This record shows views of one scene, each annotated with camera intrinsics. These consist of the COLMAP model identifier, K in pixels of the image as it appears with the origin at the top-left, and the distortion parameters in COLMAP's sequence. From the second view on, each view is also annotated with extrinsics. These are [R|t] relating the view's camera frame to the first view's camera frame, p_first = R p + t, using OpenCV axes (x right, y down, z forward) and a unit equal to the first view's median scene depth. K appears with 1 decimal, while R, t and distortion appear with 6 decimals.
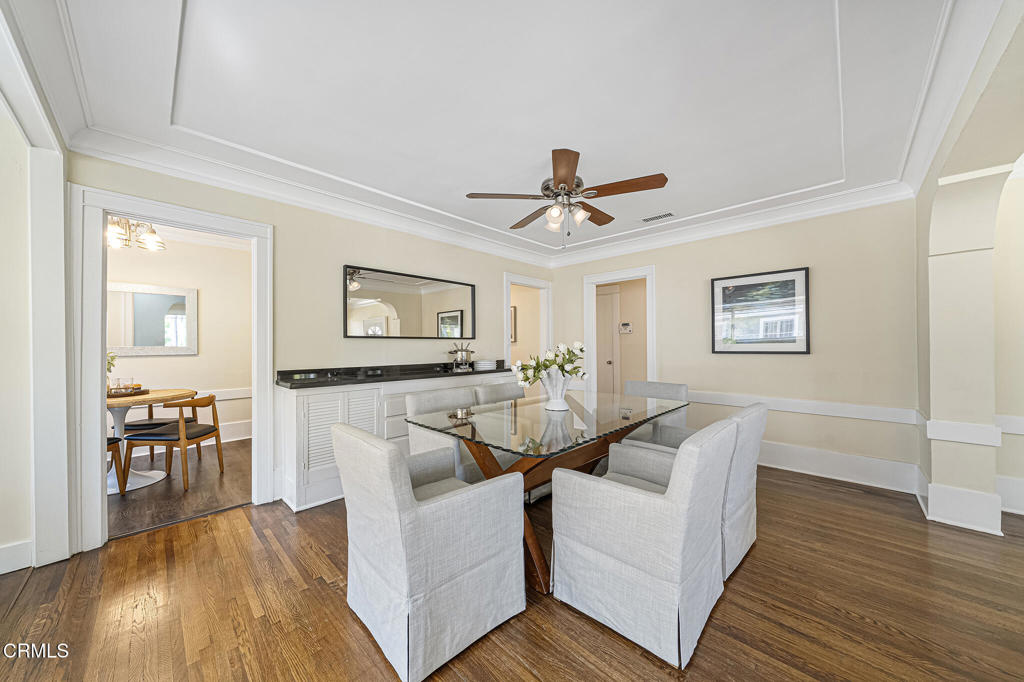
lens RADIAL K [[351.8, 0, 508.0], [0, 351.8, 343.6], [0, 0, 1]] dist [0.000615, -0.000187]
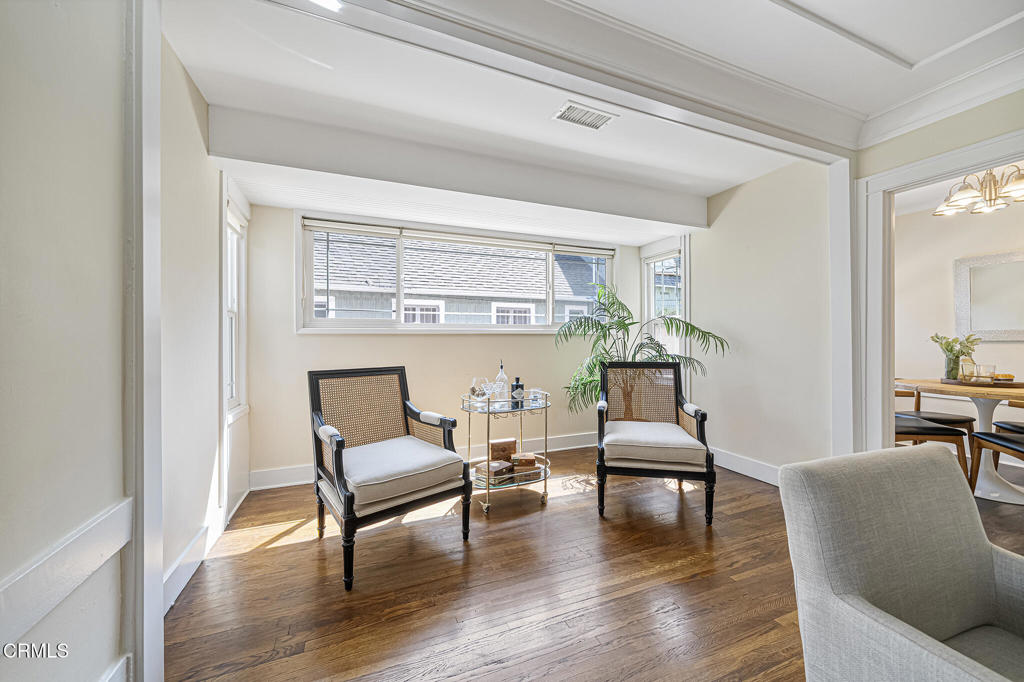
lens RADIAL K [[376.7, 0, 506.5], [0, 376.7, 339.3], [0, 0, 1]] dist [0.002227, 0.000027]
pose [[-0.406618, 0.007213, -0.913570, 0.192737], [0.011039, 0.999935, 0.002981, 0.020132], [0.913532, -0.008872, -0.406671, 0.302262]]
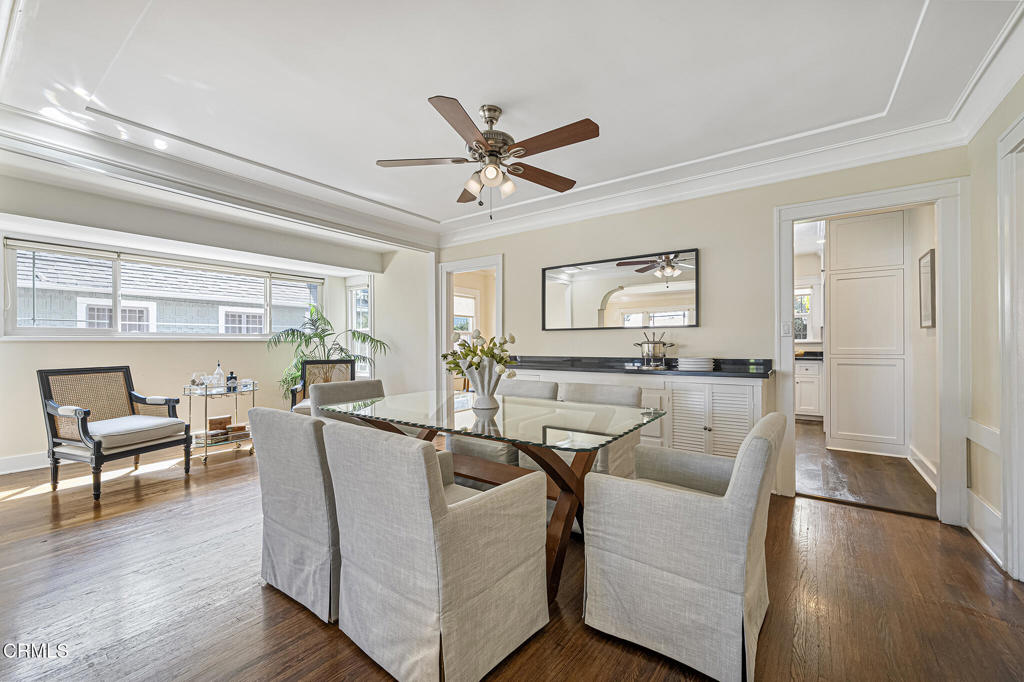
lens RADIAL K [[420.5, 0, 516.9], [0, 420.5, 341.7], [0, 0, 1]] dist [-0.003478, -0.000646]
pose [[0.144217, 0.002715, -0.989542, 0.904098], [0.009180, 0.999950, 0.004082, 0.013940], [0.989504, -0.009672, 0.144185, 0.707497]]
